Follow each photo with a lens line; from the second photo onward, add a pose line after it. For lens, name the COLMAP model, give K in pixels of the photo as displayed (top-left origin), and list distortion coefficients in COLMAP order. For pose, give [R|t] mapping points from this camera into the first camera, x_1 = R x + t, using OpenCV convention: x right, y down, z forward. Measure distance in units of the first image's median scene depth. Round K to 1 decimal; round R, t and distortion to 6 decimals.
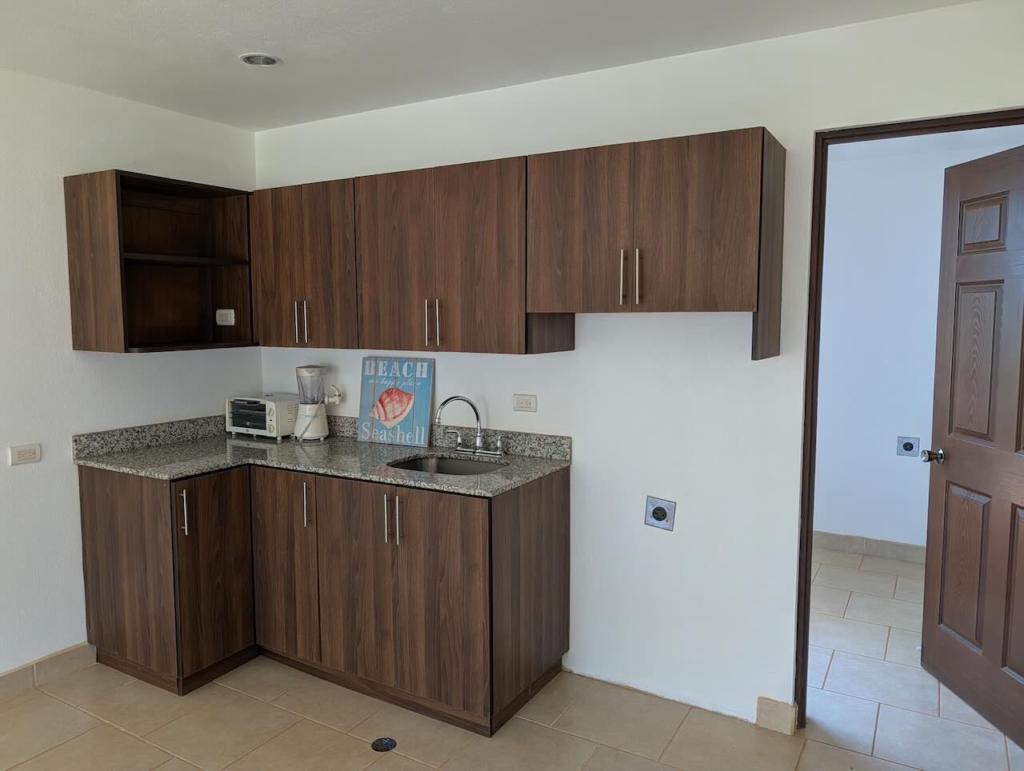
lens RADIAL K [[736.1, 0, 506.5], [0, 736.1, 382.0], [0, 0, 1]] dist [0.011697, -0.001944]
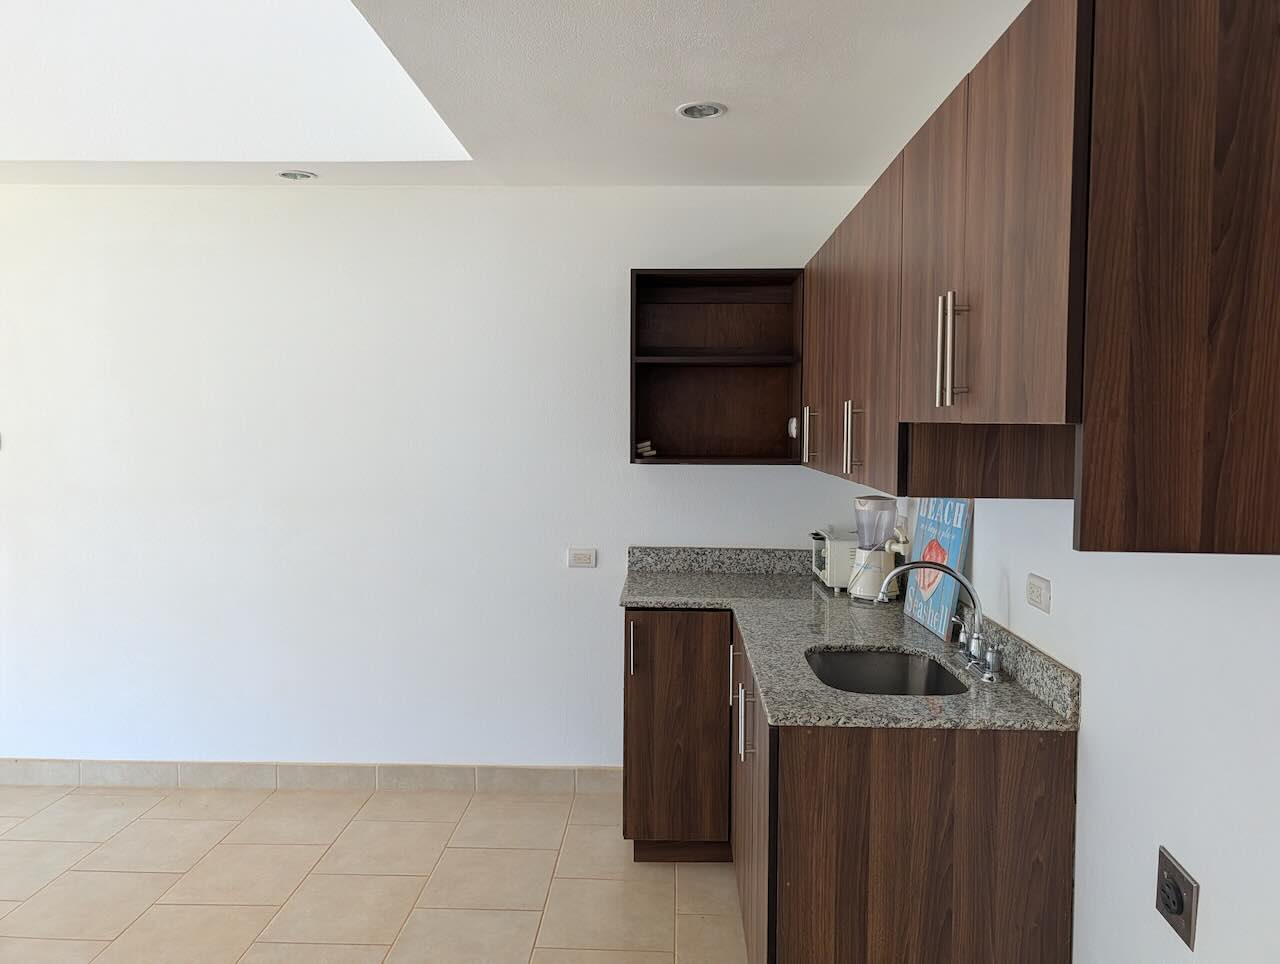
lens RADIAL K [[922.4, 0, 642.1], [0, 922.4, 446.5], [0, 0, 1]] dist [0.004859, -0.002126]
pose [[0.489195, 0.031784, -0.871595, 0.467928], [-0.093629, 0.995475, -0.016249, -0.039923], [0.867134, 0.089555, 0.489958, 0.411966]]
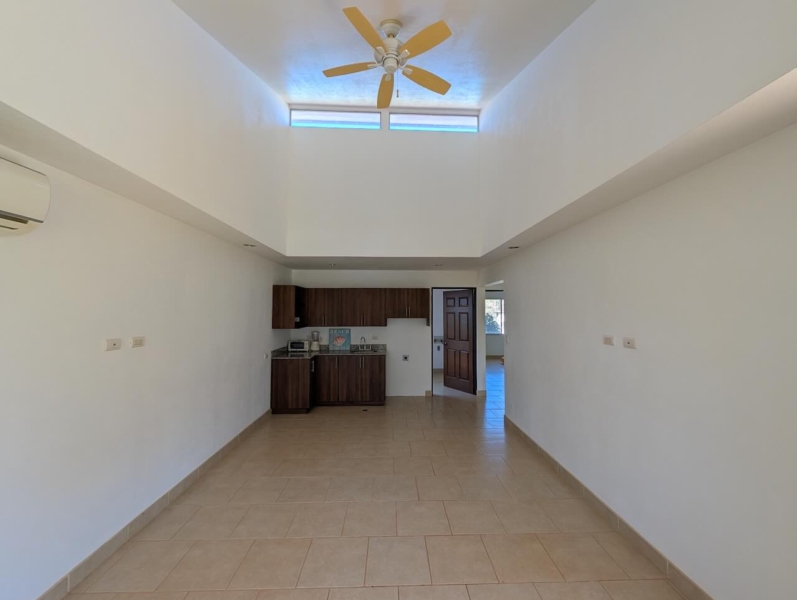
lens RADIAL K [[307.1, 0, 398.5], [0, 307.1, 300.0], [0, 0, 1]] dist [-0.001427, 0.000255]
pose [[0.844202, 0.023247, 0.535521, -0.888328], [0.048885, 0.991557, -0.120106, 0.033039], [-0.533791, 0.127573, 0.835938, -0.710812]]
